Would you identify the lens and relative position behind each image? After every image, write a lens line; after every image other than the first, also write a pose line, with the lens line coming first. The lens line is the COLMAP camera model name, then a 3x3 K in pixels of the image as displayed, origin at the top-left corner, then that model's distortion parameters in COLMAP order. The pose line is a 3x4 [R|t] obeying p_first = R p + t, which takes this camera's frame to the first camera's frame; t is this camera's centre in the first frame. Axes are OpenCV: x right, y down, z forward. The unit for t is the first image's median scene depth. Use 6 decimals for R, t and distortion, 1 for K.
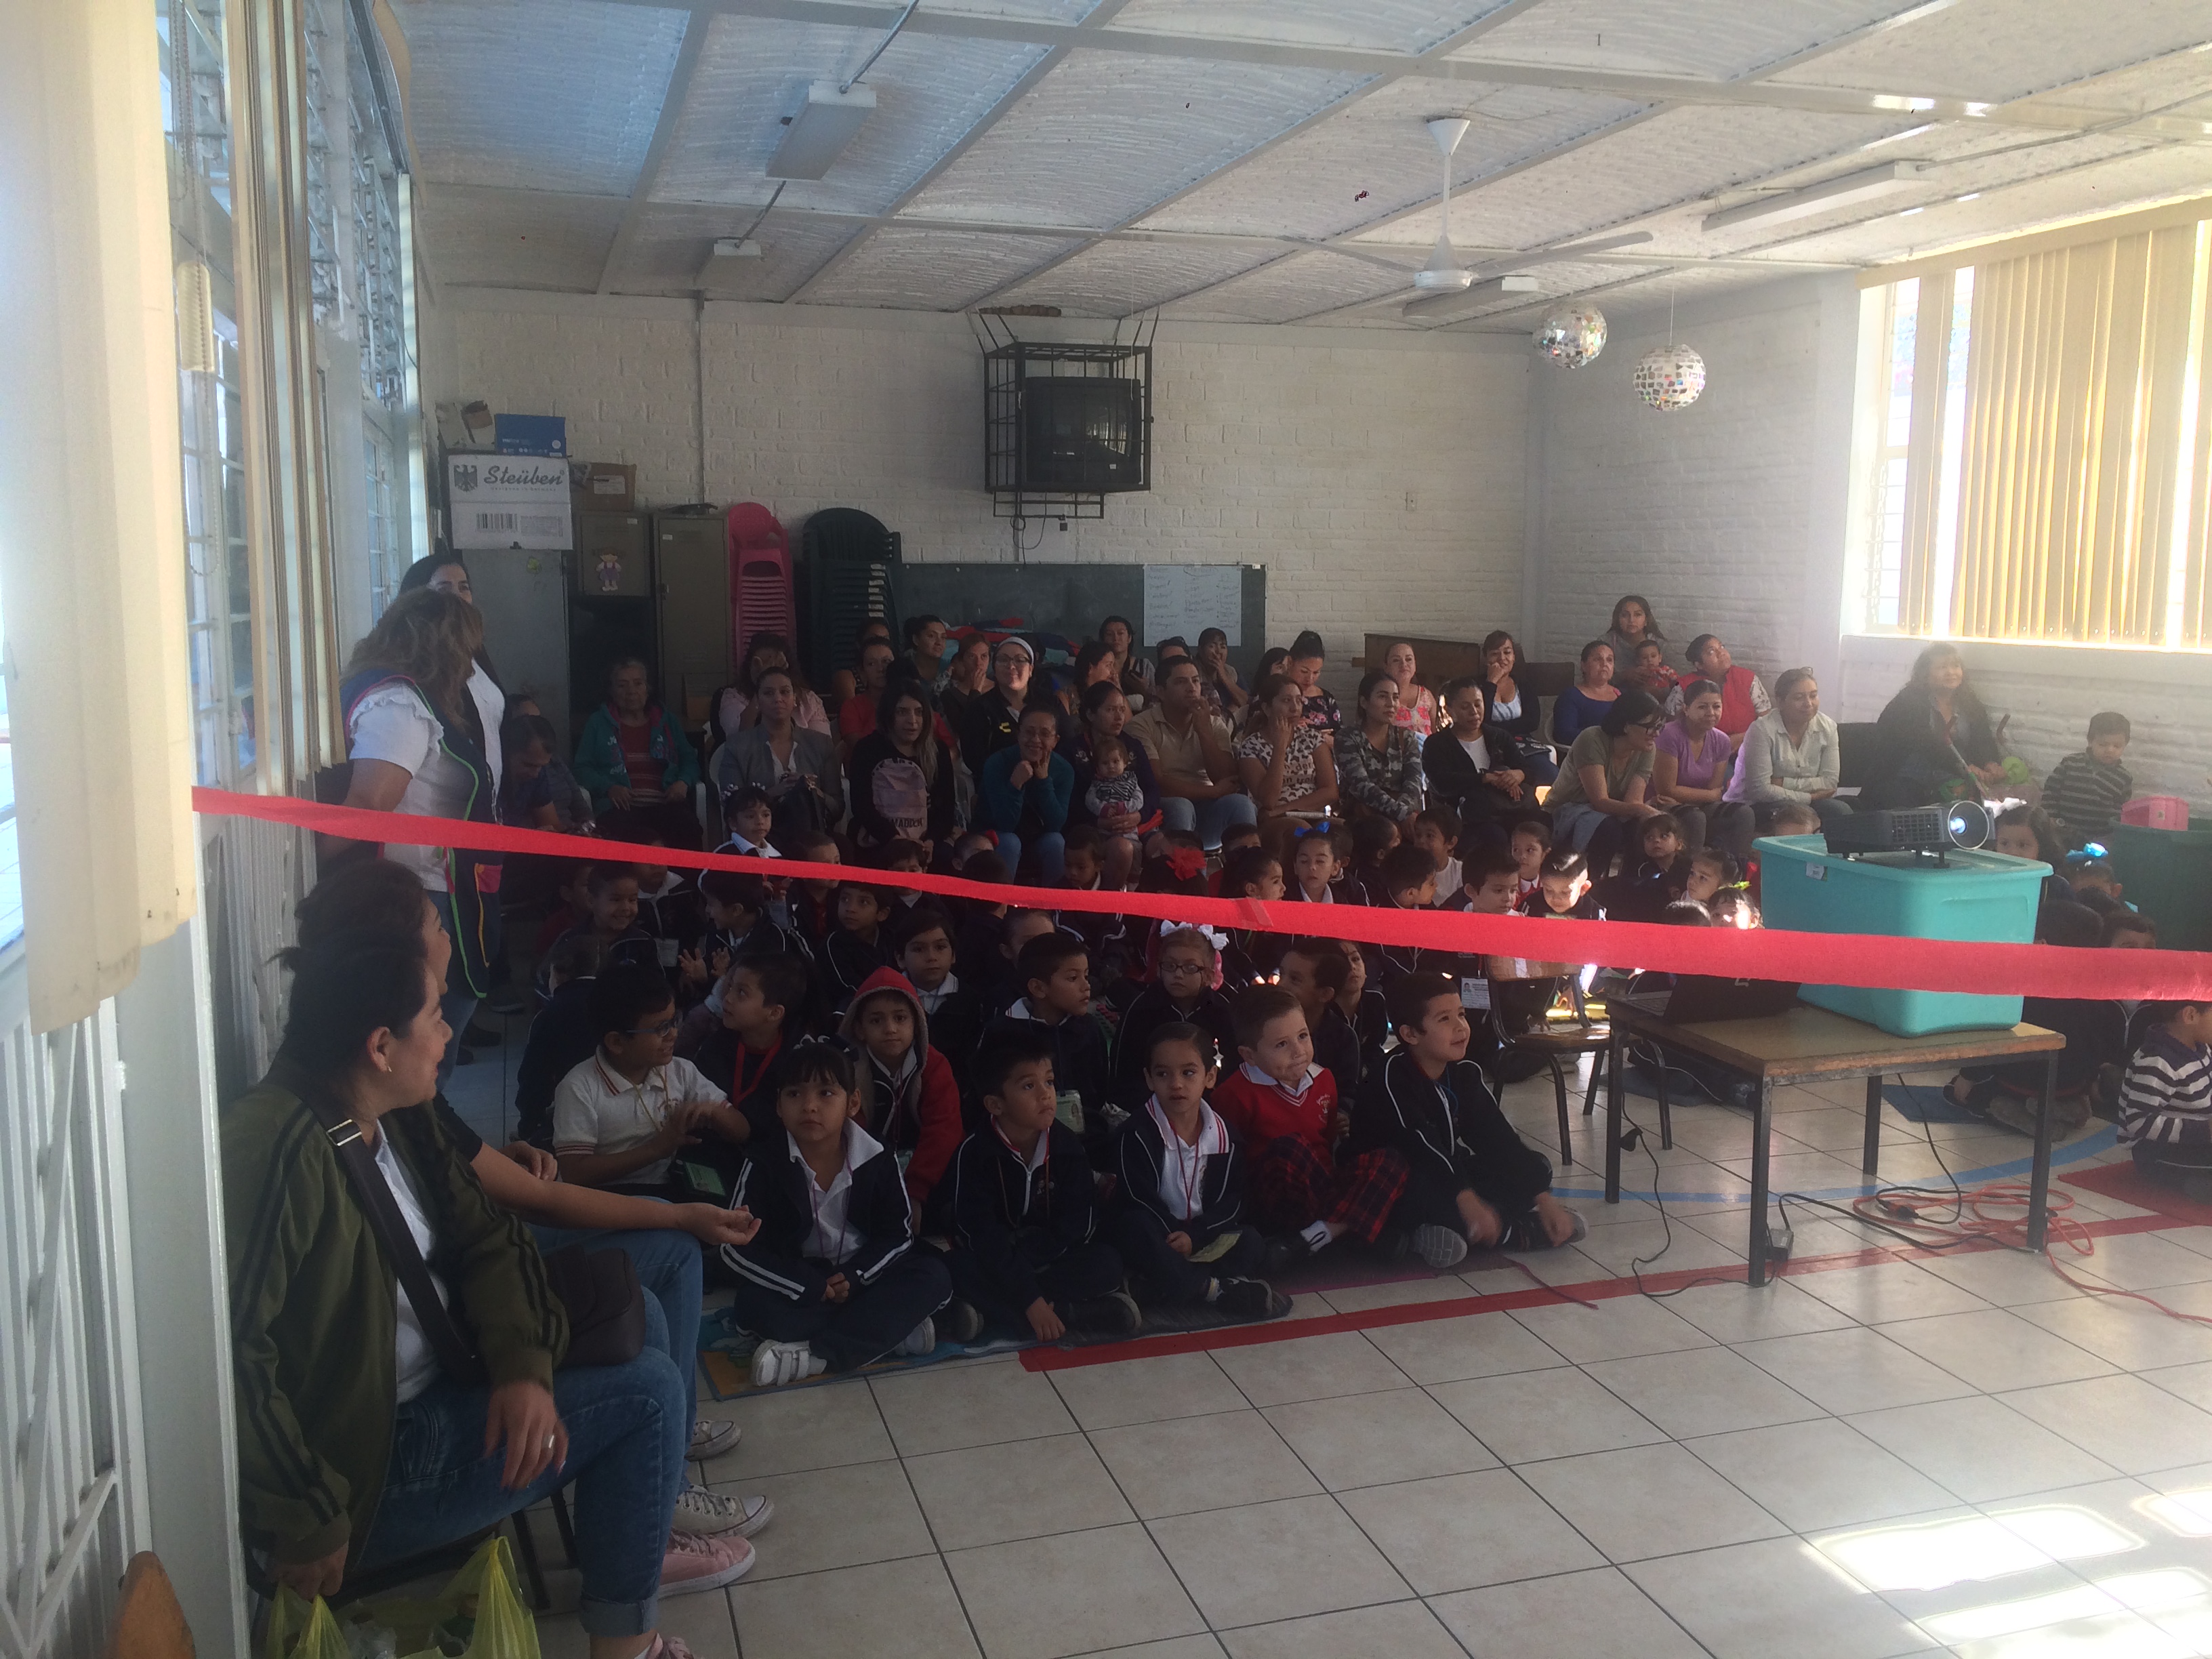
lens RADIAL K [[1878.0, 0, 1116.7], [0, 1878.0, 834.7], [0, 0, 1]] dist [0.077765, -0.102287]
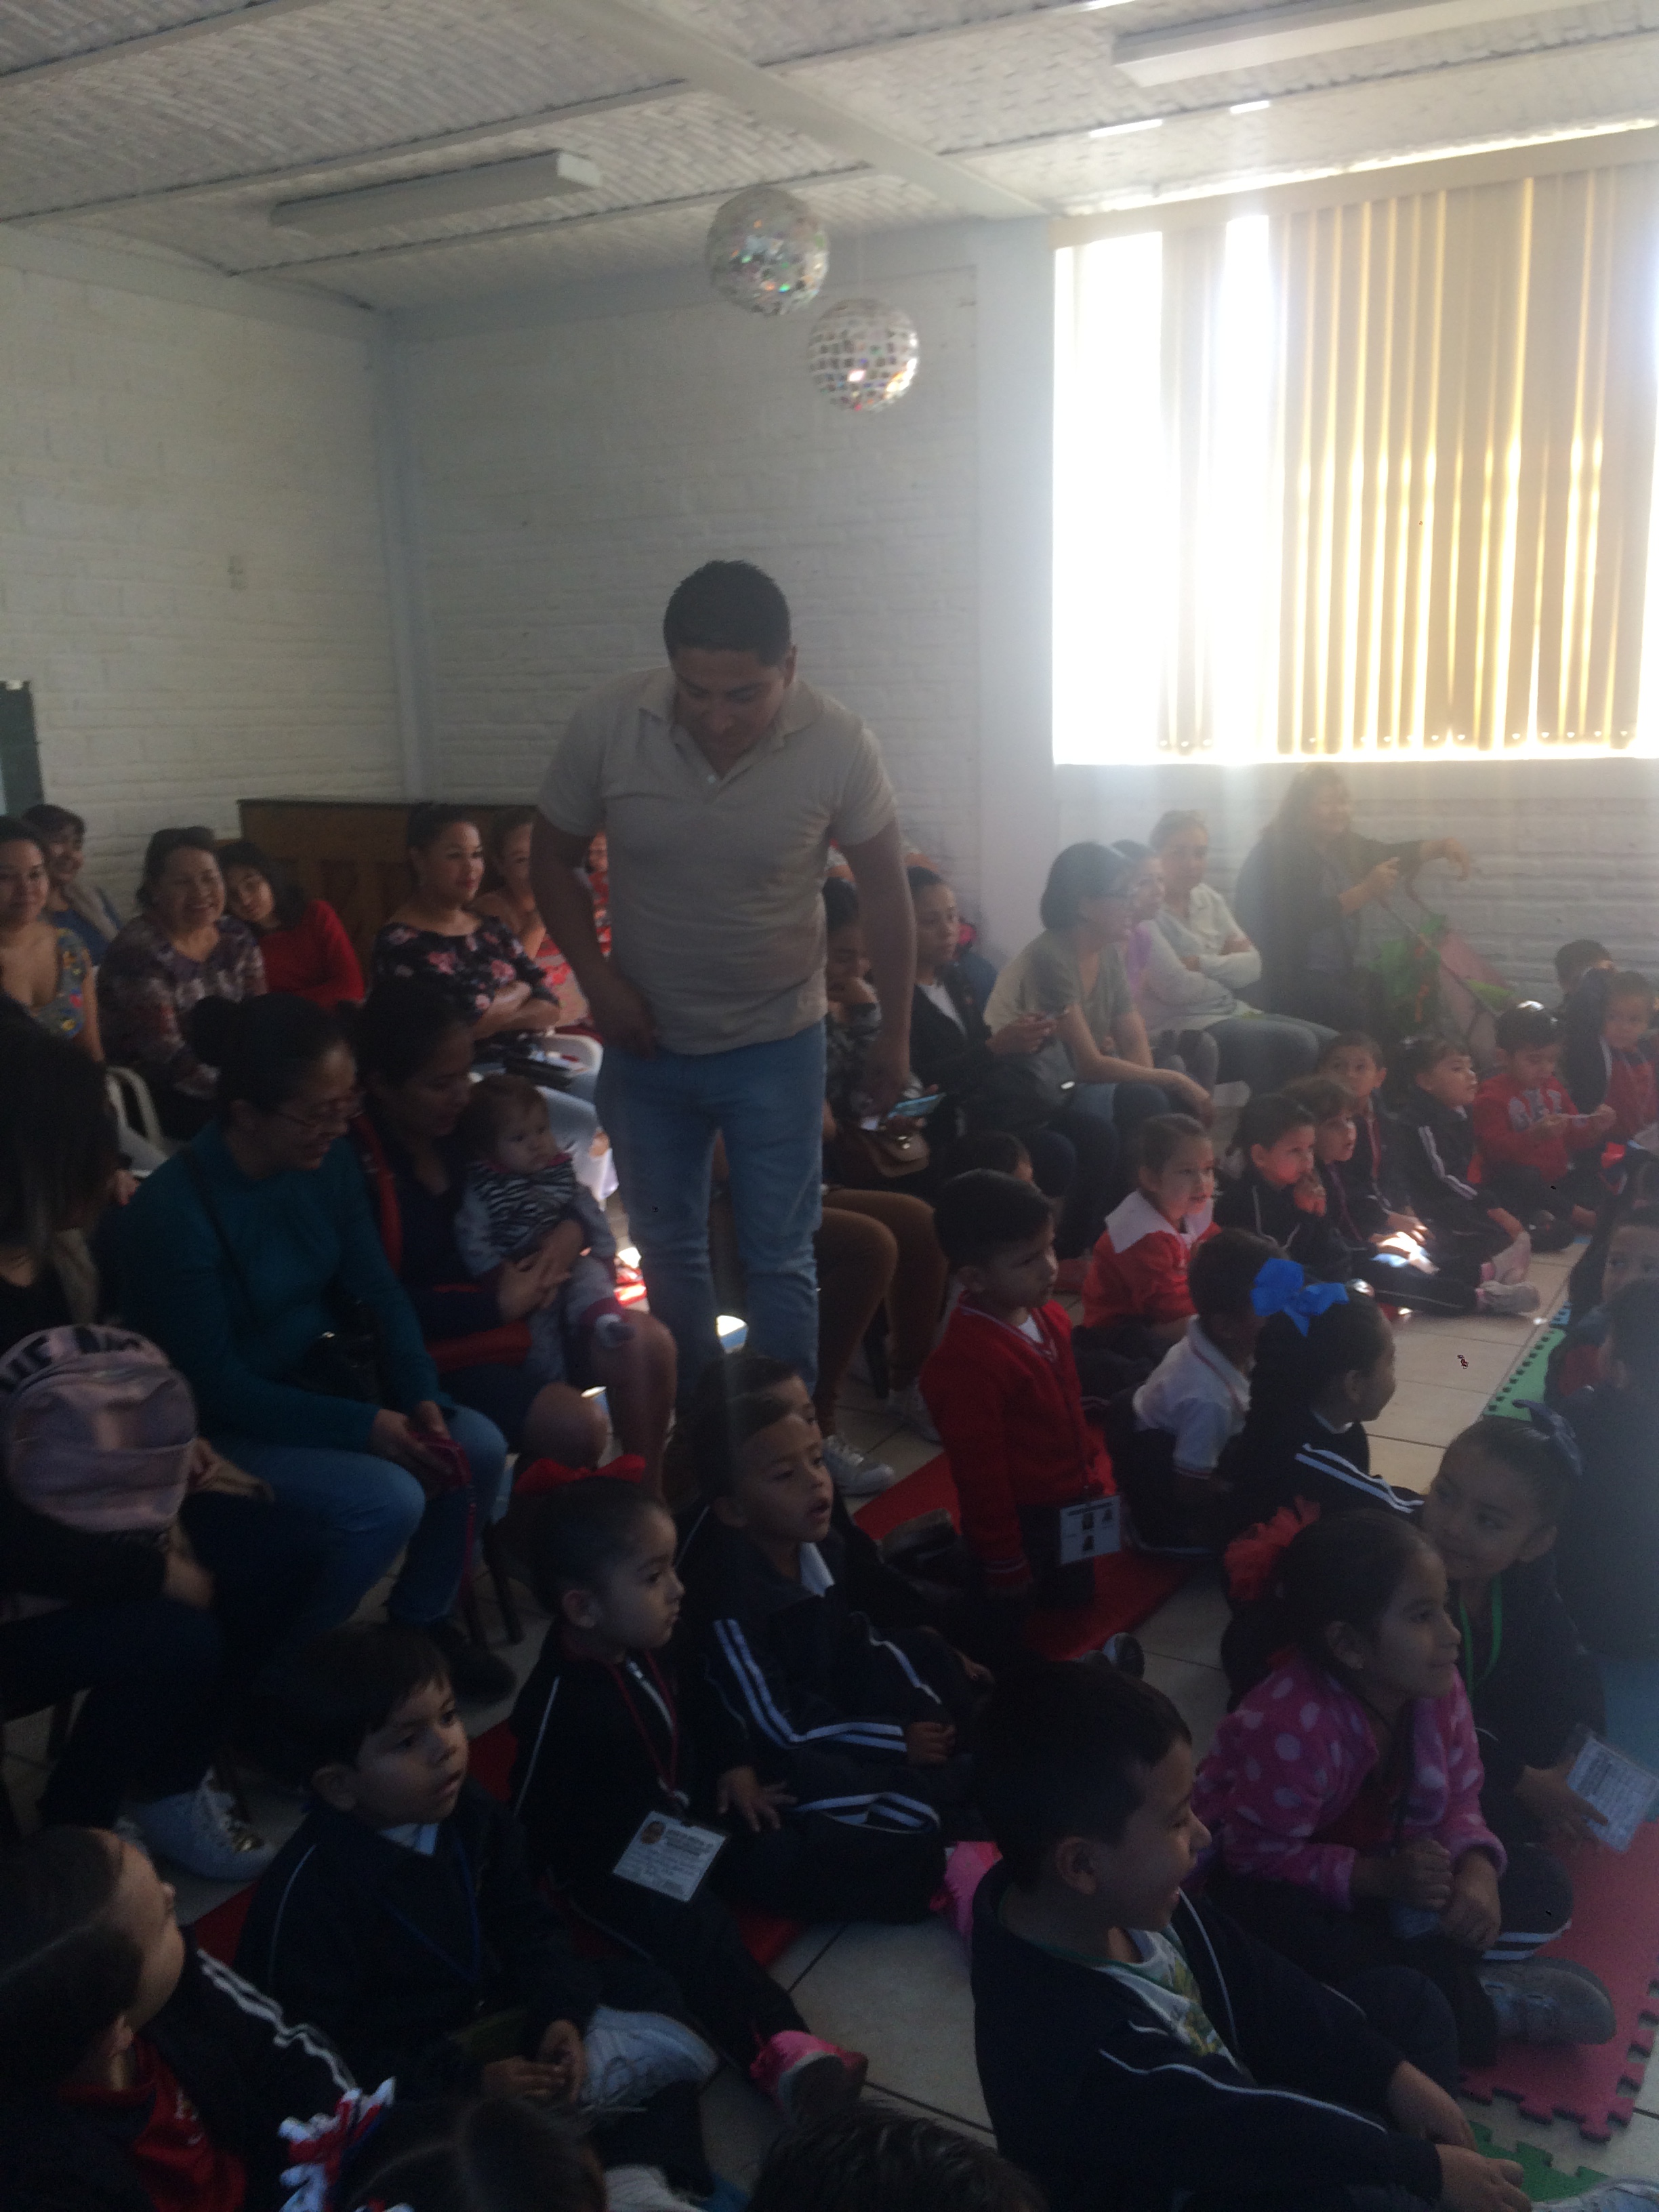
lens RADIAL K [[1878.0, 0, 841.5], [0, 1878.0, 1118.1], [0, 0, 1]] dist [0.077765, -0.102287]
pose [[0.725337, -0.171210, 0.666763, -0.173588], [0.124961, 0.985233, 0.117047, -0.070101], [-0.676957, -0.001579, 0.736021, 0.558581]]
